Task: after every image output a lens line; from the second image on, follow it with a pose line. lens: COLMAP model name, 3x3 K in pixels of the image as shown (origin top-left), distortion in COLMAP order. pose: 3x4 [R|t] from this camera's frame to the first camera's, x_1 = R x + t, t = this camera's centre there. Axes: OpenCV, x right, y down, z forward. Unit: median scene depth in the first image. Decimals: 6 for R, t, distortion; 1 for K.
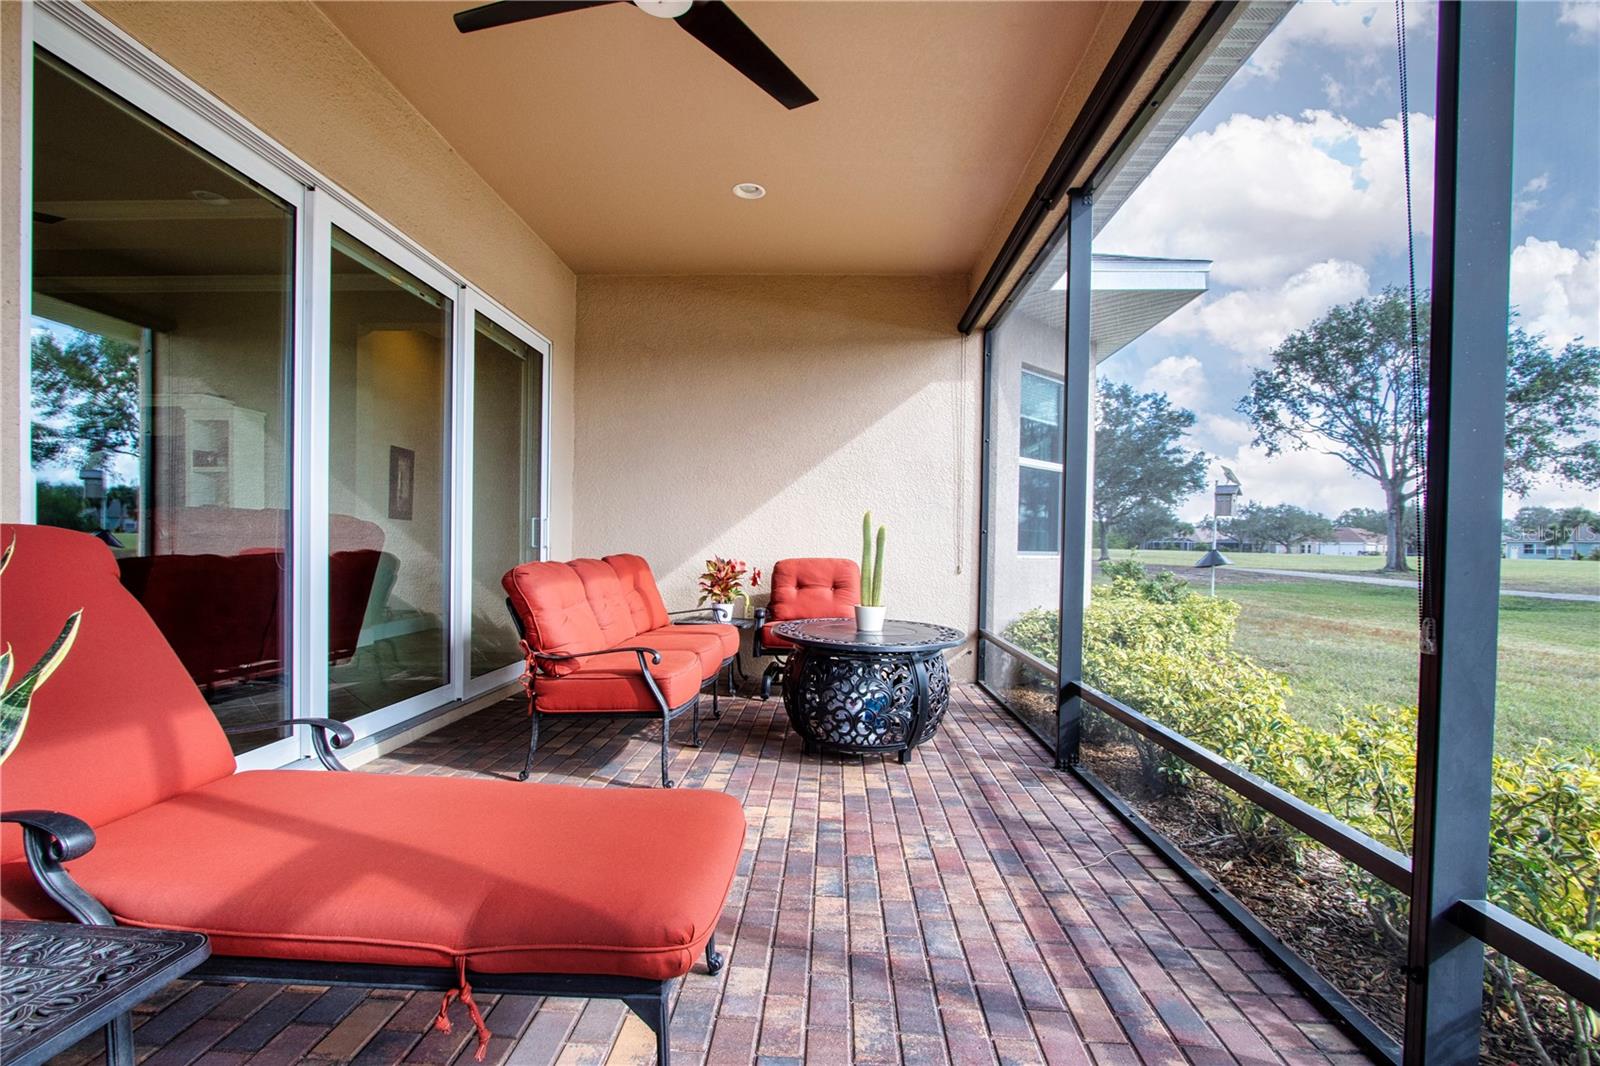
lens RADIAL K [[761.6, 0, 805.1], [0, 761.6, 557.3], [0, 0, 1]] dist [-0.022511, 0.004719]
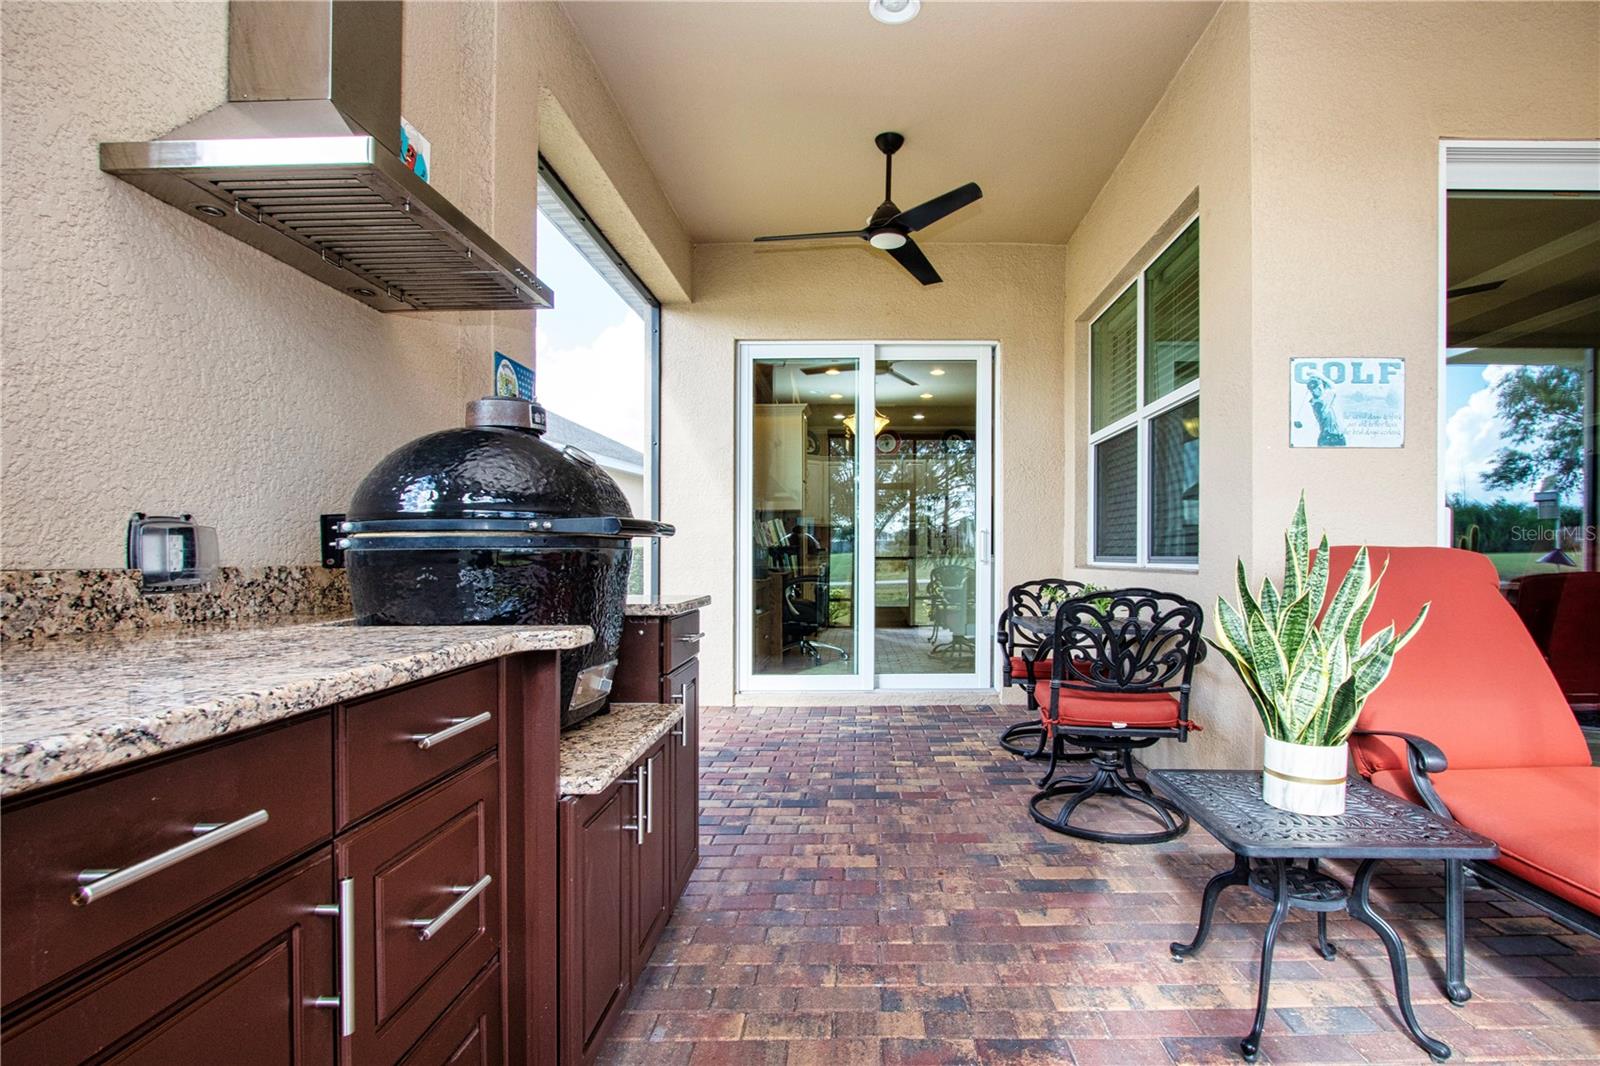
lens RADIAL K [[730.7, 0, 858.8], [0, 730.7, 551.4], [0, 0, 1]] dist [-0.016961, 0.000706]
pose [[0.043044, -0.019168, -0.998889, 0.403870], [-0.013973, 0.999707, -0.019786, 0.010670], [0.998975, 0.014809, 0.042764, -0.200908]]
